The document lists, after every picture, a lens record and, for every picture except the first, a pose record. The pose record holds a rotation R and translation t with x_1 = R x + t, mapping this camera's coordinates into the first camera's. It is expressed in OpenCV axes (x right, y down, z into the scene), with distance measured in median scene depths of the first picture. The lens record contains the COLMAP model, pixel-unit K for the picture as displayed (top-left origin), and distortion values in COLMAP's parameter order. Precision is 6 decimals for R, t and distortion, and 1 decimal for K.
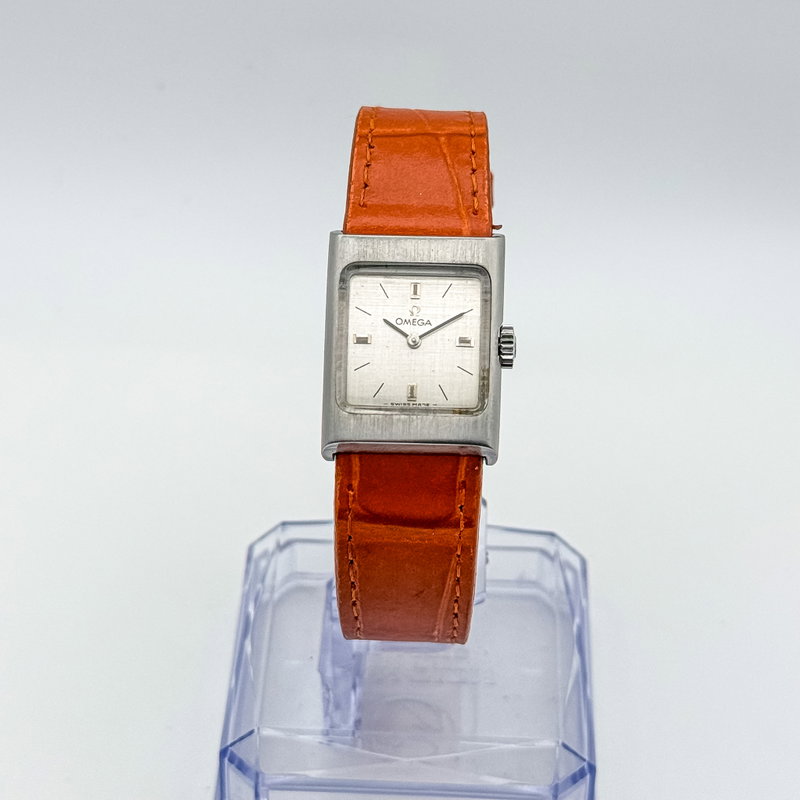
lens RADIAL K [[2120.4, 0, 400.0], [0, 2120.4, 400.0], [0, 0, 1]] dist [0.082675, -0.161494]
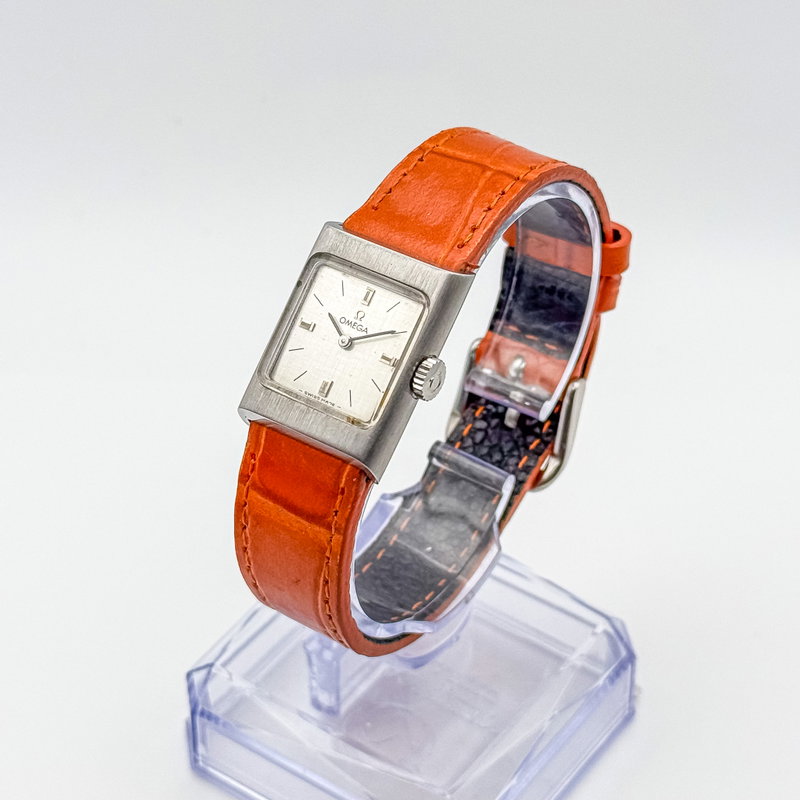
lens RADIAL K [[2120.4, 0, 400.0], [0, 2120.4, 400.0], [0, 0, 1]] dist [0.082675, -0.161494]
pose [[0.836279, 0.329319, -0.438391, 0.483886], [-0.337418, 0.939314, 0.061949, -0.073468], [0.432188, 0.096115, 0.896647, 0.093988]]
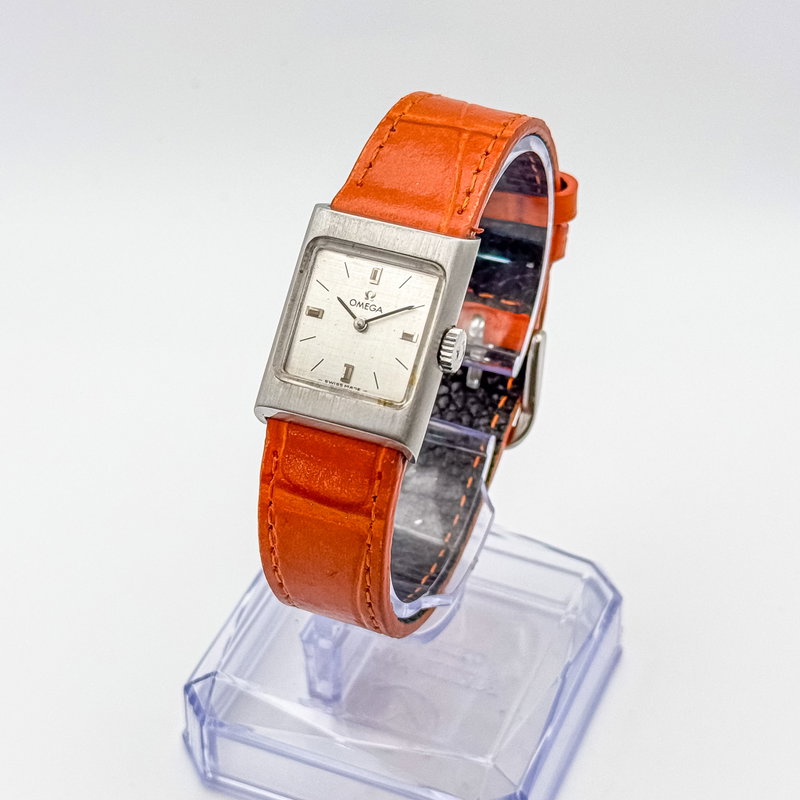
lens RADIAL K [[2120.4, 0, 400.0], [0, 2120.4, 400.0], [0, 0, 1]] dist [0.082675, -0.161494]
pose [[0.936503, 0.211790, -0.279477, 0.309329], [-0.210825, 0.976937, 0.033875, -0.030579], [0.280206, 0.027196, 0.959555, 0.044403]]
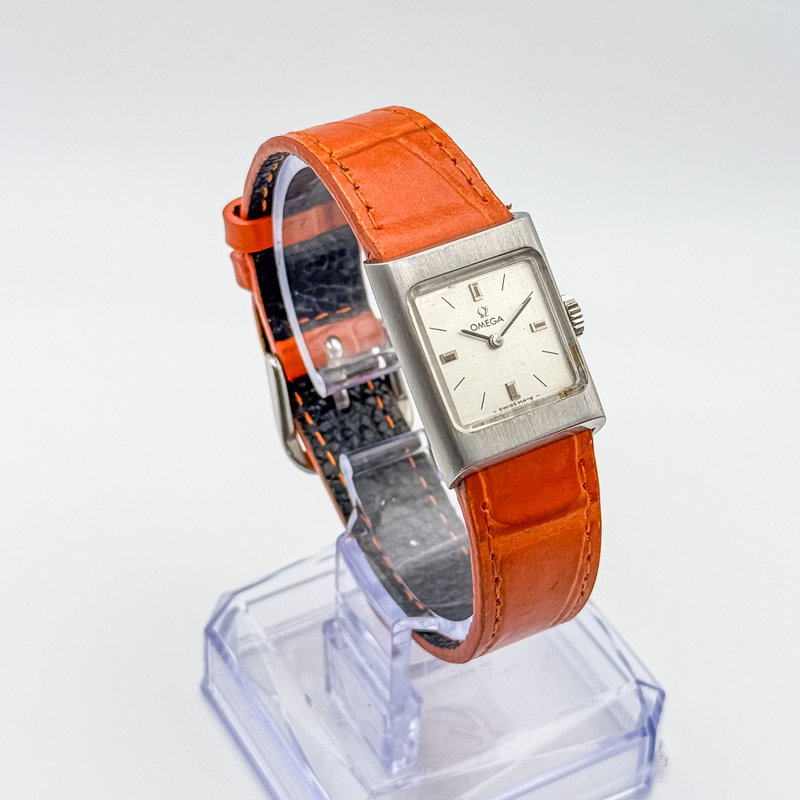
lens RADIAL K [[2120.4, 0, 400.0], [0, 2120.4, 400.0], [0, 0, 1]] dist [0.082675, -0.161494]
pose [[0.855825, -0.336285, 0.393034, -0.419604], [0.329132, 0.940196, 0.087765, -0.101655], [-0.399043, 0.054249, 0.915326, 0.127777]]
